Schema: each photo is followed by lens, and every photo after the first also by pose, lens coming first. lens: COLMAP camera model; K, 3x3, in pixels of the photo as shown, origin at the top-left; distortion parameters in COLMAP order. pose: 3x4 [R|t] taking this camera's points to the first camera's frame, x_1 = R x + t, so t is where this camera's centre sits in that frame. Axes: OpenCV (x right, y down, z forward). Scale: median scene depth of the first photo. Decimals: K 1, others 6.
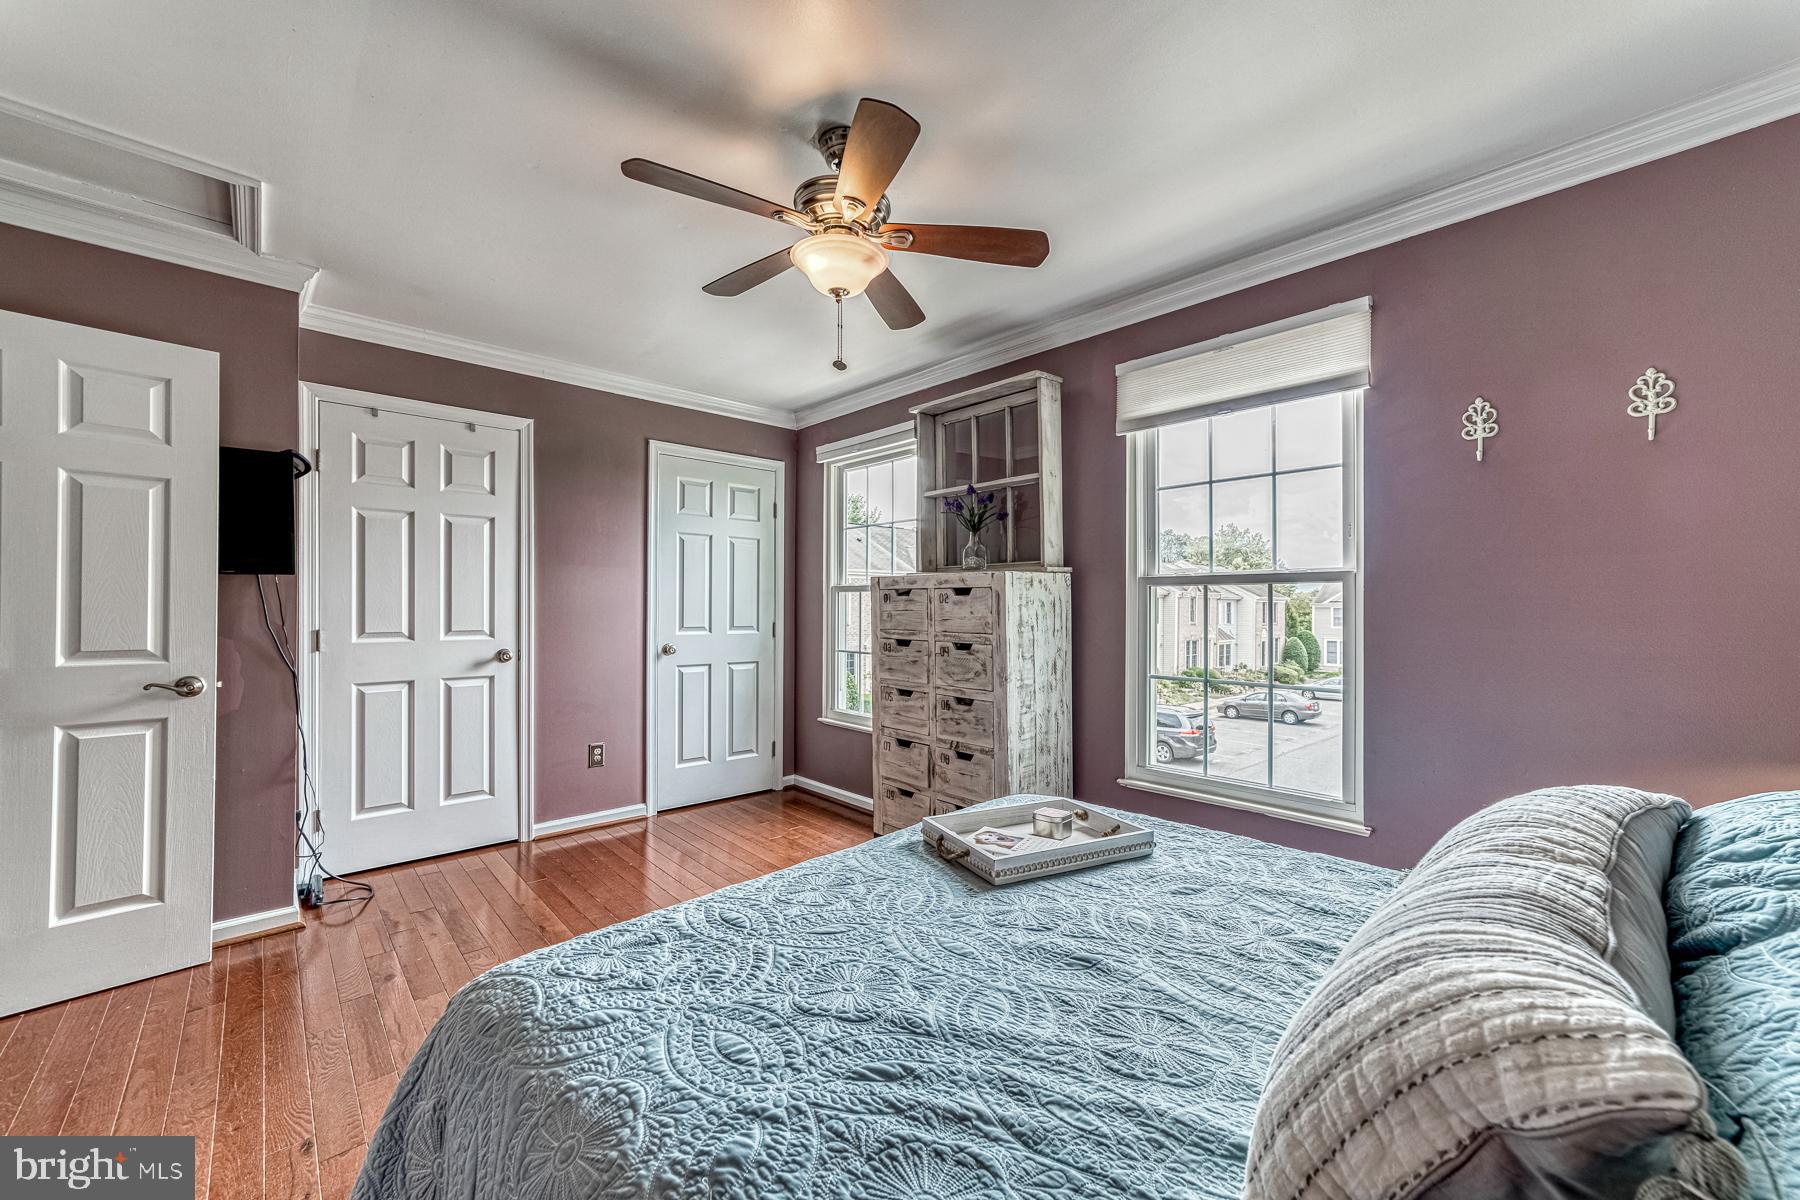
lens RADIAL K [[694.7, 0, 904.7], [0, 694.7, 605.3], [0, 0, 1]] dist [-0.003427, 0.002865]
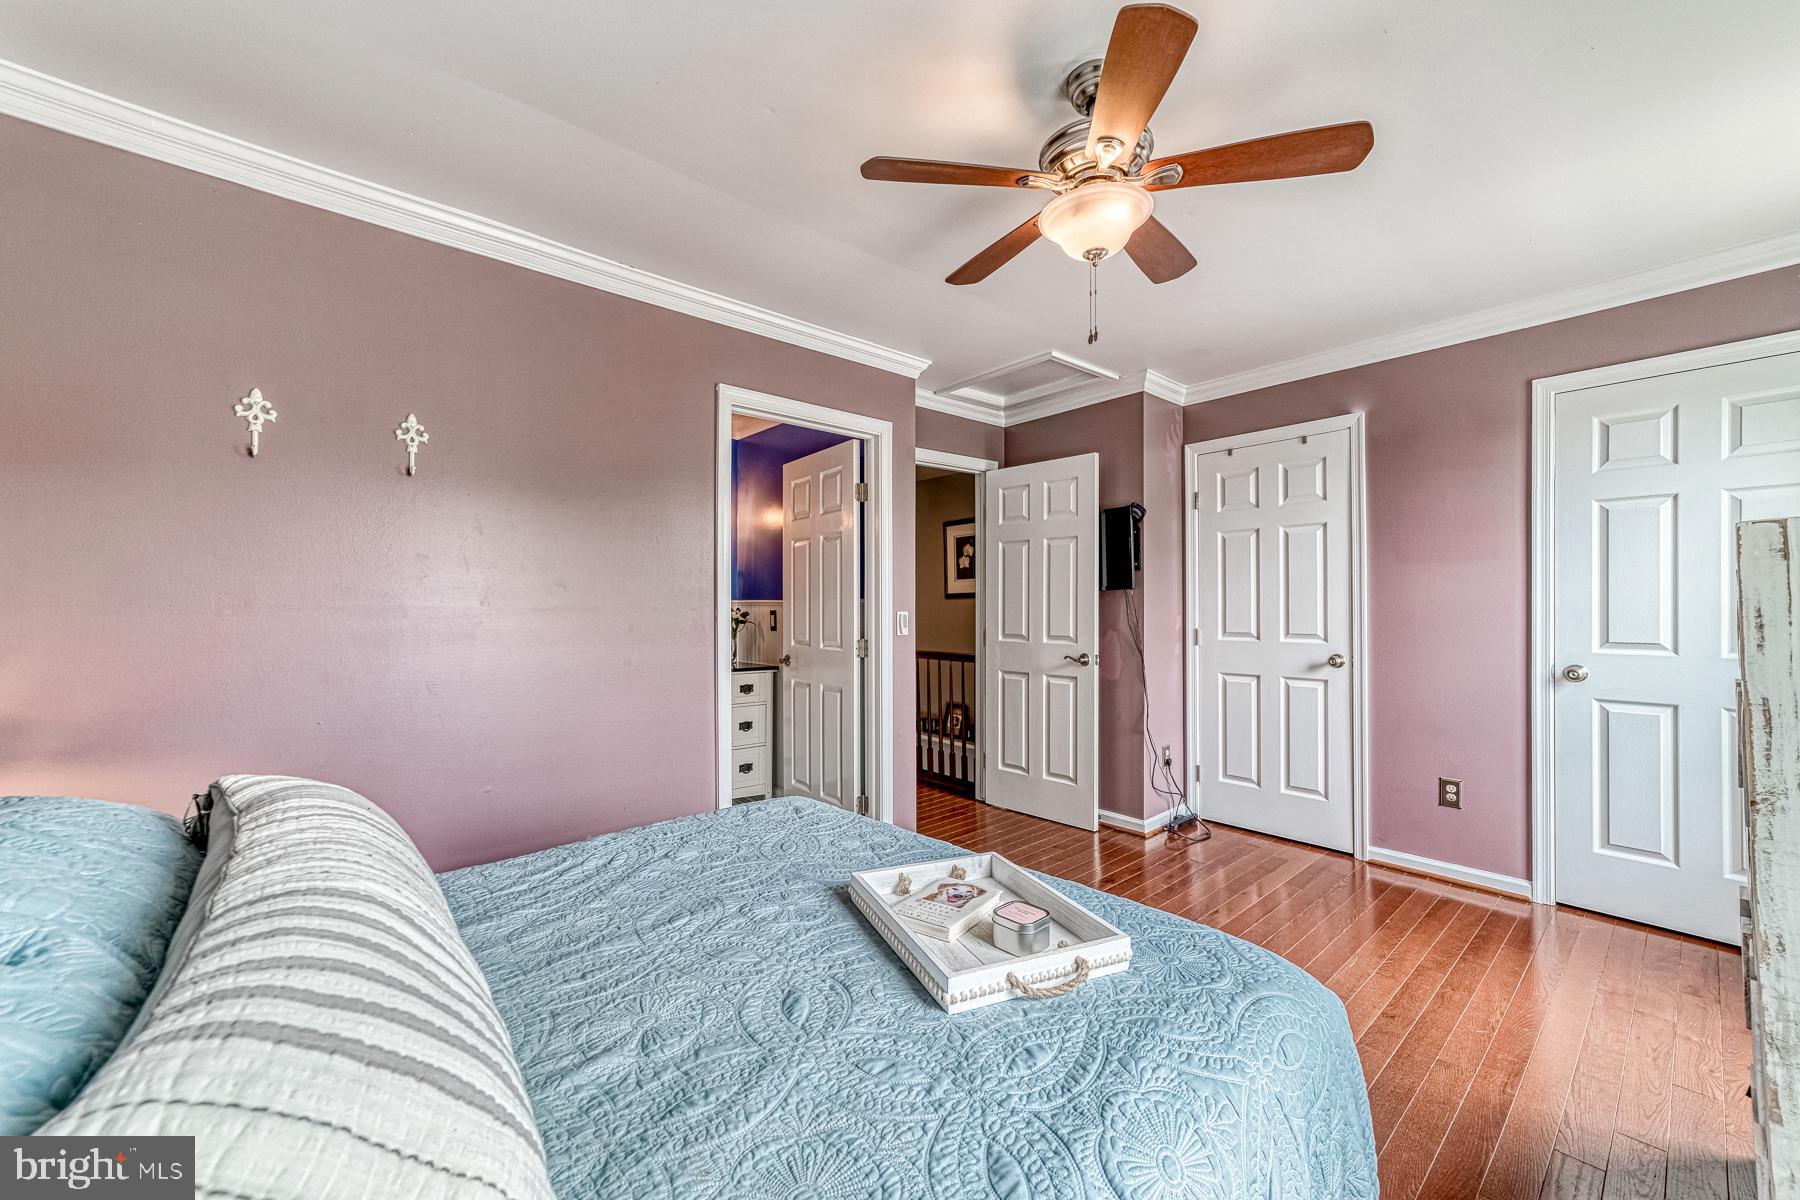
lens RADIAL K [[694.7, 0, 917.7], [0, 694.7, 606.1], [0, 0, 1]] dist [-0.003427, 0.002865]
pose [[-0.023101, -0.006373, -0.999713, 0.585407], [0.002773, 0.999975, -0.006439, -0.000642], [0.999729, -0.002921, -0.023082, 0.592288]]
